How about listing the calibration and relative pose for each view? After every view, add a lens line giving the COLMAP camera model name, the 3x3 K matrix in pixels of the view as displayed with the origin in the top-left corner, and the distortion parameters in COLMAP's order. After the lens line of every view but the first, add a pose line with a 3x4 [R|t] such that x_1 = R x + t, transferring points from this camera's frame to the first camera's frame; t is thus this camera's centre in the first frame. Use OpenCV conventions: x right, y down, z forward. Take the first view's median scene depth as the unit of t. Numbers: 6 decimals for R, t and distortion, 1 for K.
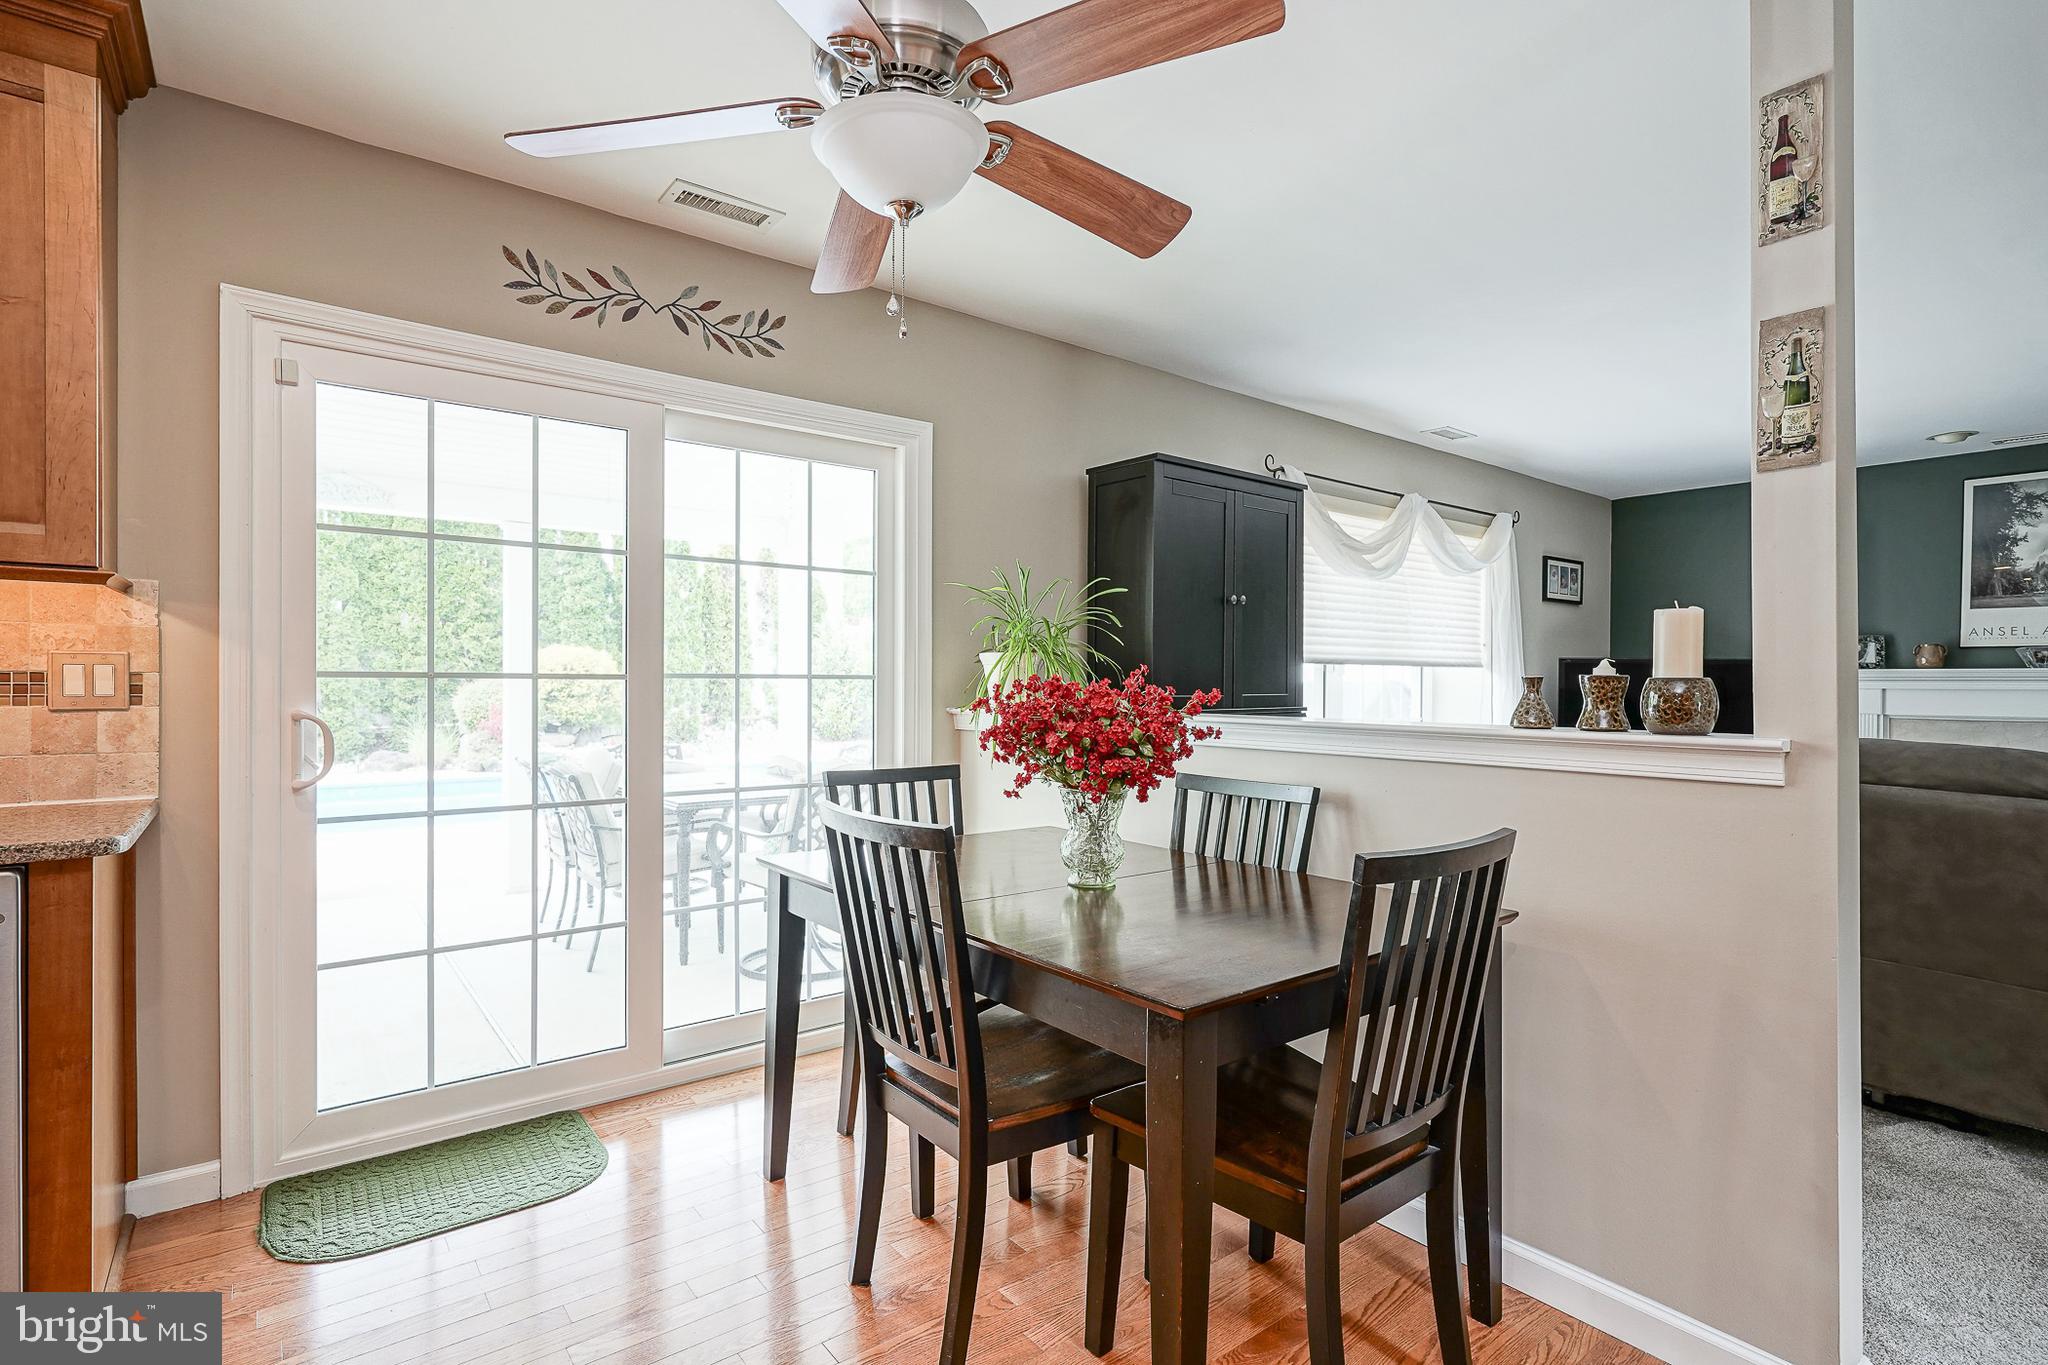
lens RADIAL K [[995.1, 0, 1015.0], [0, 995.1, 691.5], [0, 0, 1]] dist [-0.007938, 0.003676]
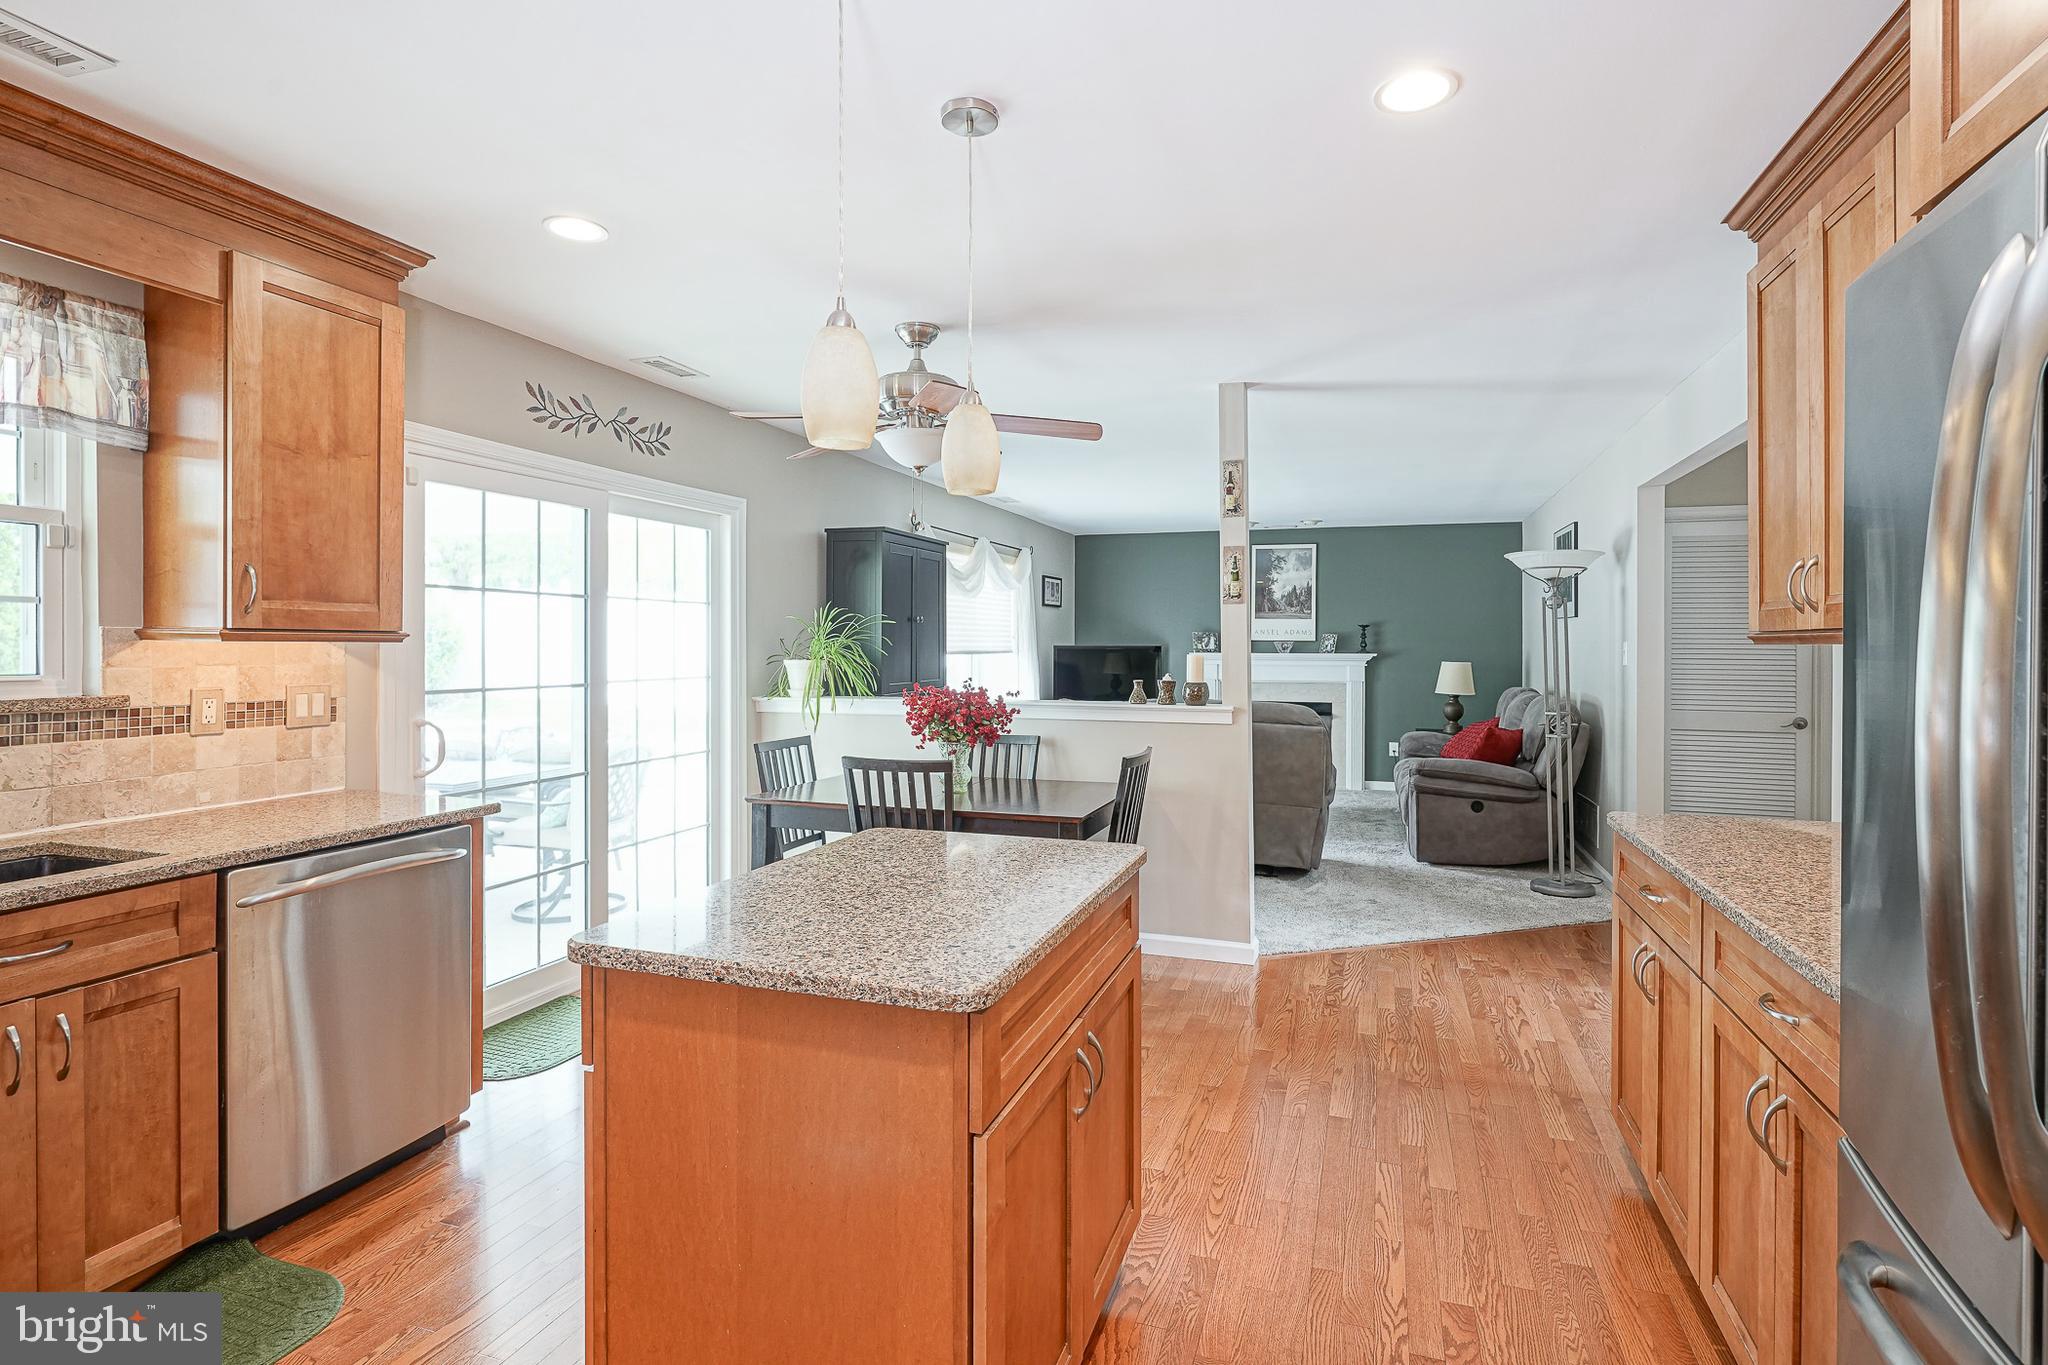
lens RADIAL K [[995.1, 0, 1068.5], [0, 995.1, 637.6], [0, 0, 1]] dist [-0.007938, 0.003676]
pose [[0.823824, 0.002204, 0.566841, -0.651128], [0.005067, 0.999924, -0.011252, -0.064731], [-0.566823, 0.012142, 0.823750, -0.563249]]
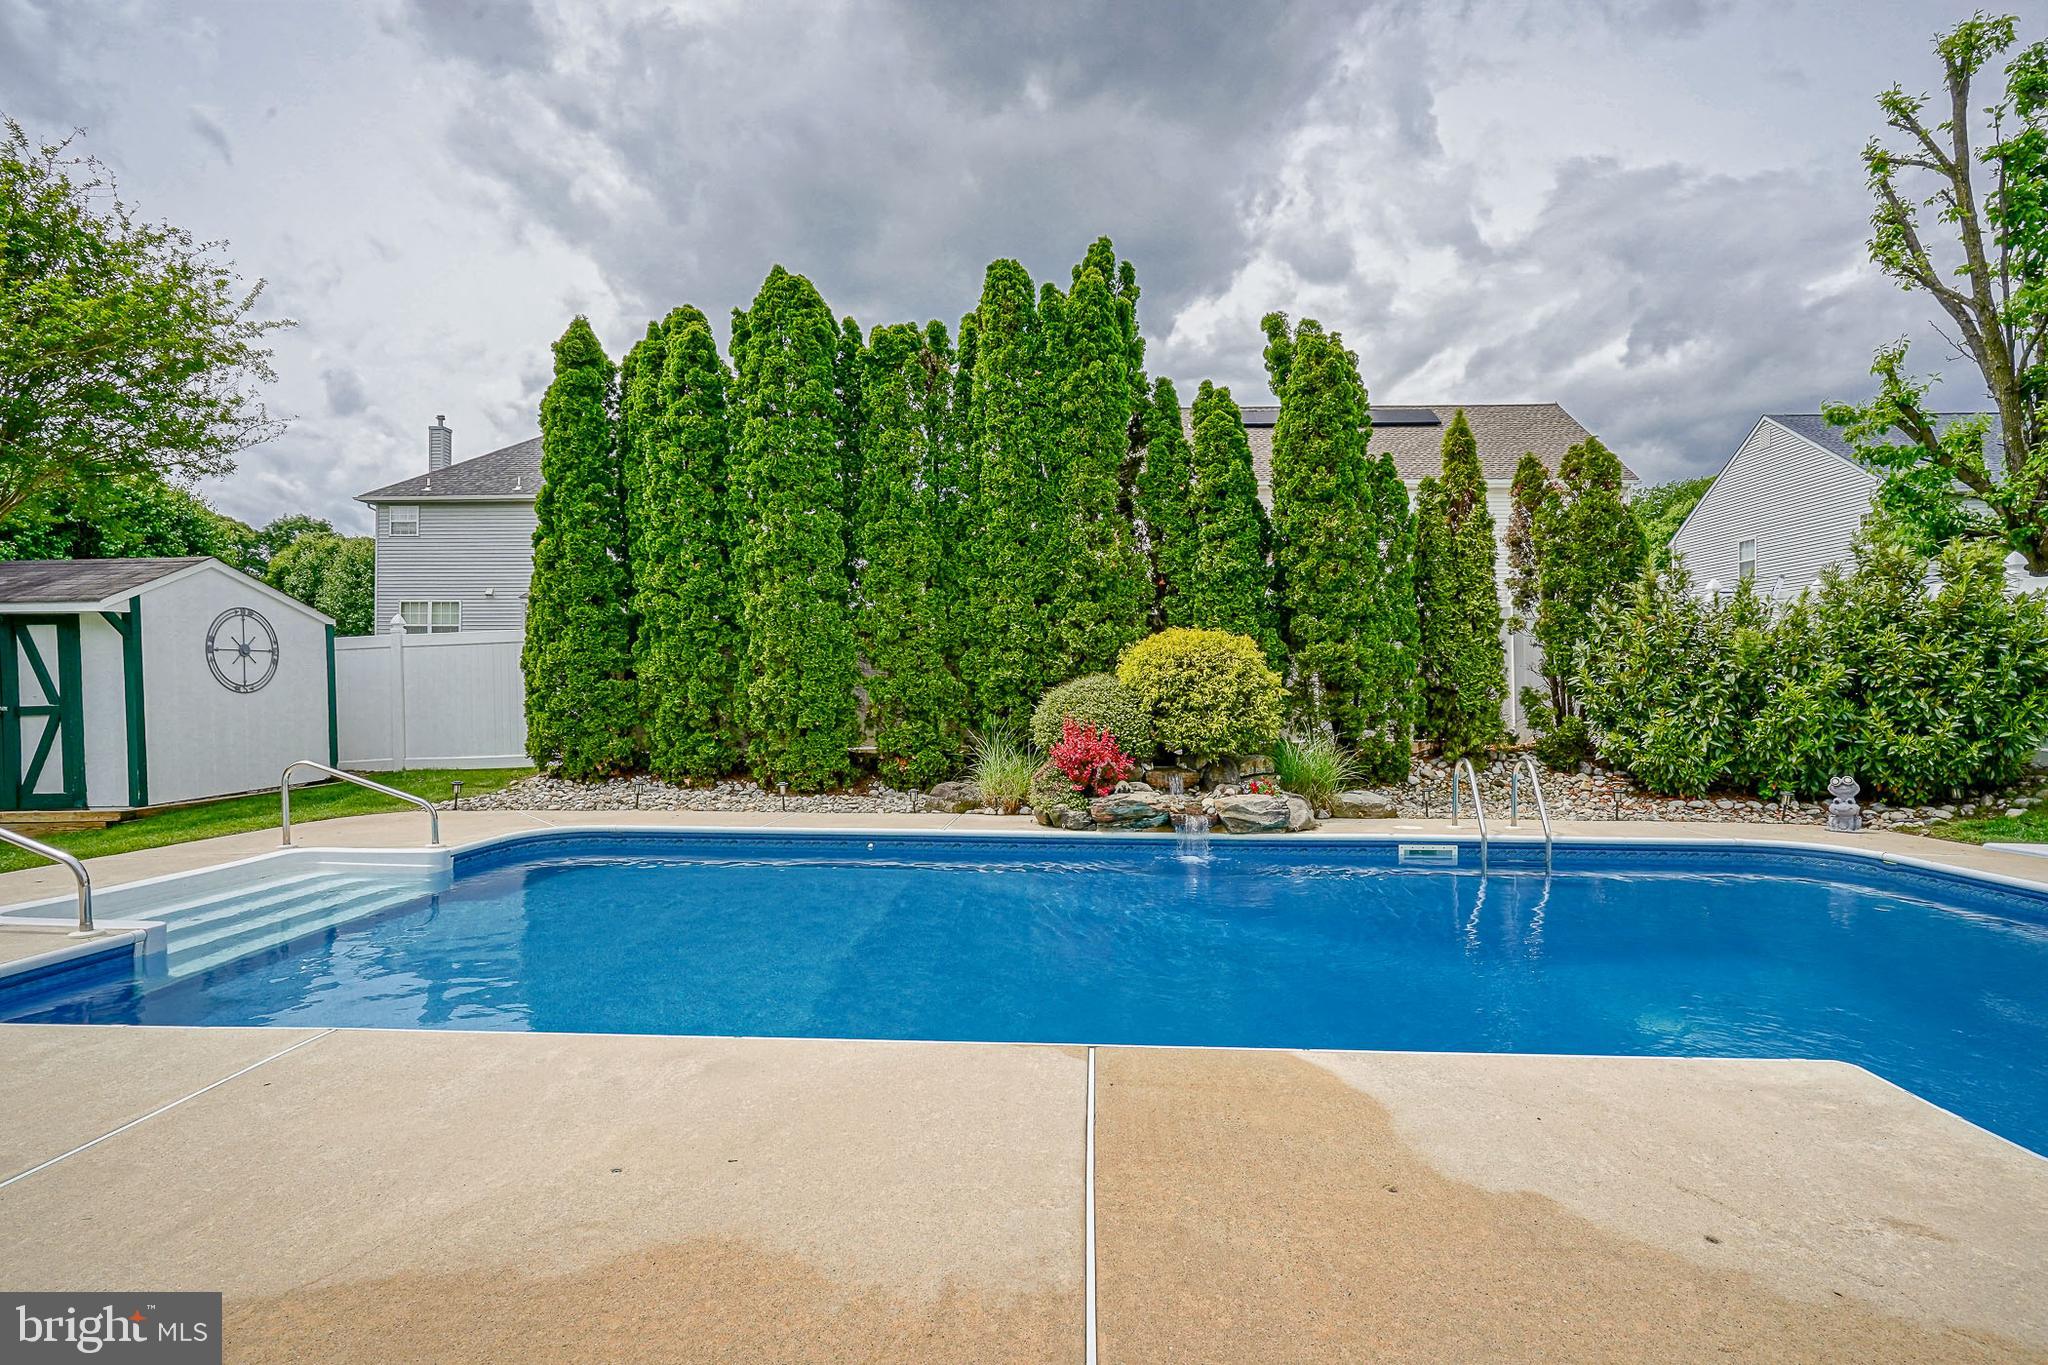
lens RADIAL K [[995.1, 0, 1013.3], [0, 995.1, 681.9], [0, 0, 1]] dist [-0.007938, 0.003676]
pose [[0.756339, -0.006033, -0.654152, -0.112487], [-0.007592, 0.999809, -0.017998, -0.000383], [0.654135, 0.018579, 0.756149, 0.415406]]
